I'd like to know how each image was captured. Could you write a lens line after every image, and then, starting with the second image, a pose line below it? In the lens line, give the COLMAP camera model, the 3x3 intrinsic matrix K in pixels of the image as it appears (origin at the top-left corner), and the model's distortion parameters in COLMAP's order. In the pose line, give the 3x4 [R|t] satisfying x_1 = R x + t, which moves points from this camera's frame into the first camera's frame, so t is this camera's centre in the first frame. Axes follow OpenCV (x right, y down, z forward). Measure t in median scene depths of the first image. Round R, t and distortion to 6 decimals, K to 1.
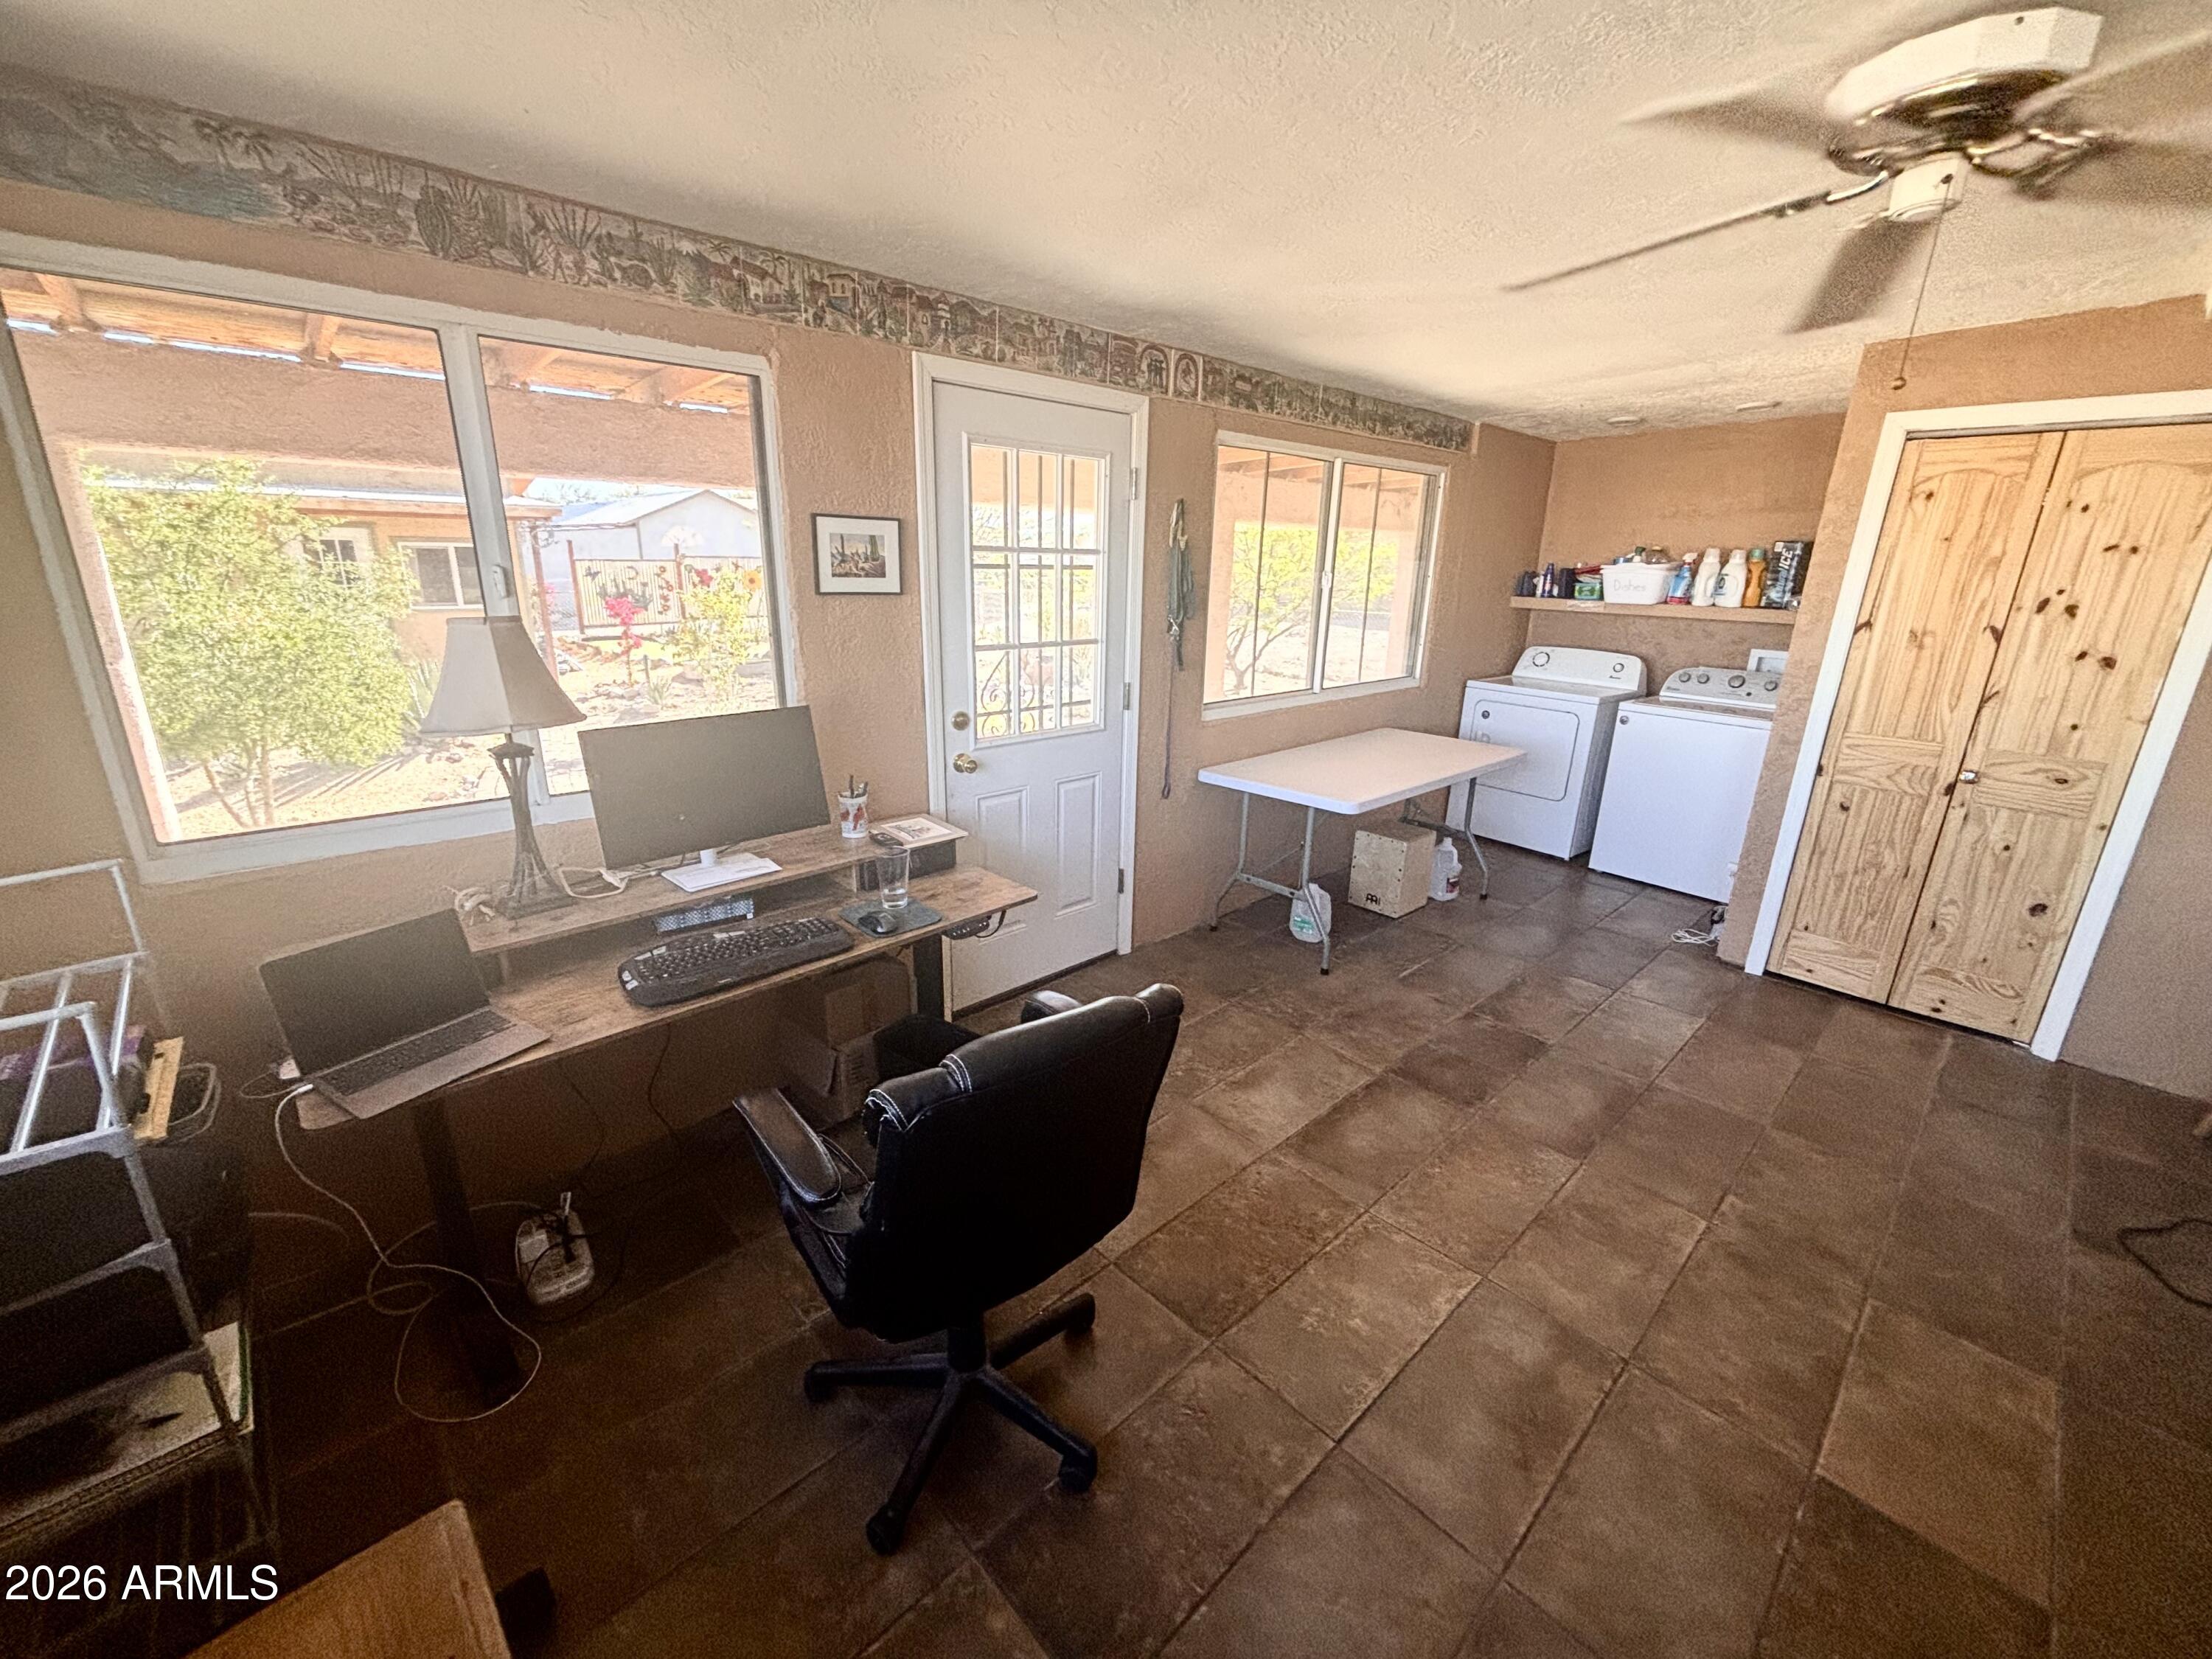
lens RADIAL K [[894.8, 0, 1089.0], [0, 894.8, 830.2], [0, 0, 1]] dist [0.002897, -0.001511]
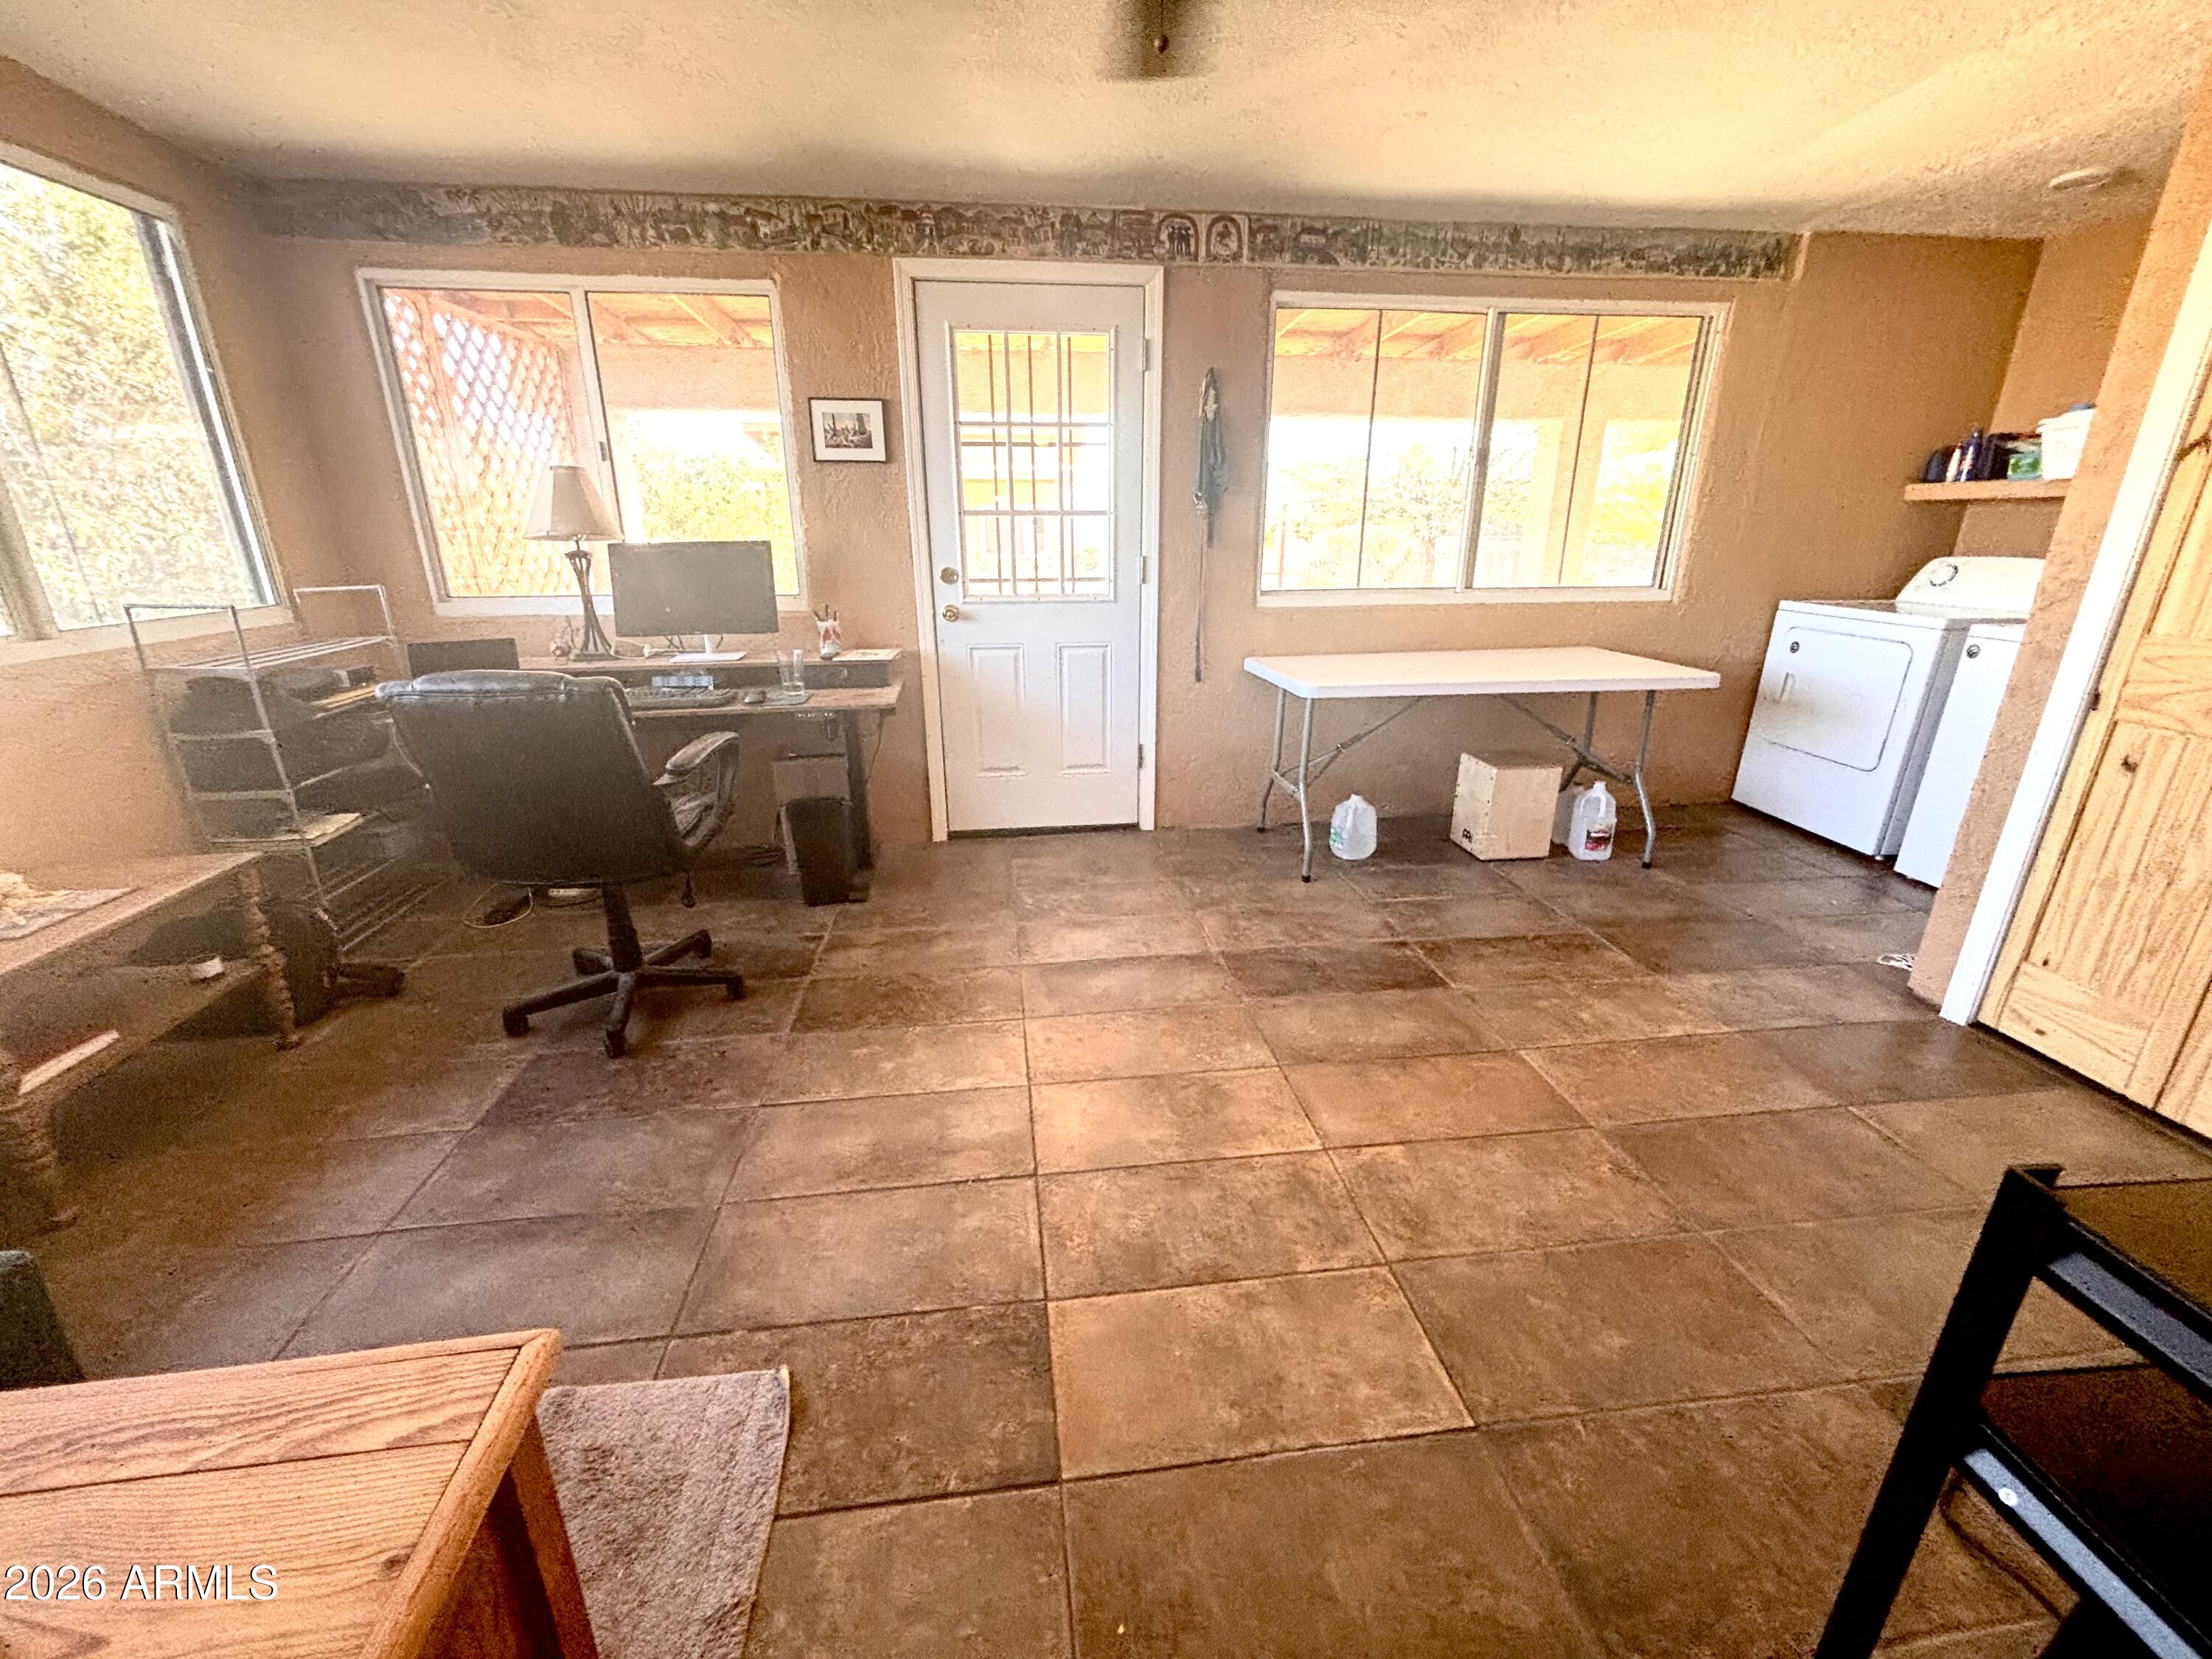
lens RADIAL K [[894.8, 0, 1101.6], [0, 894.8, 827.8], [0, 0, 1]] dist [0.002897, -0.001511]
pose [[0.809556, 0.167218, -0.562723, 0.728809], [-0.154829, 0.985452, 0.070092, 0.090760], [0.566257, 0.030383, 0.823669, 0.146009]]
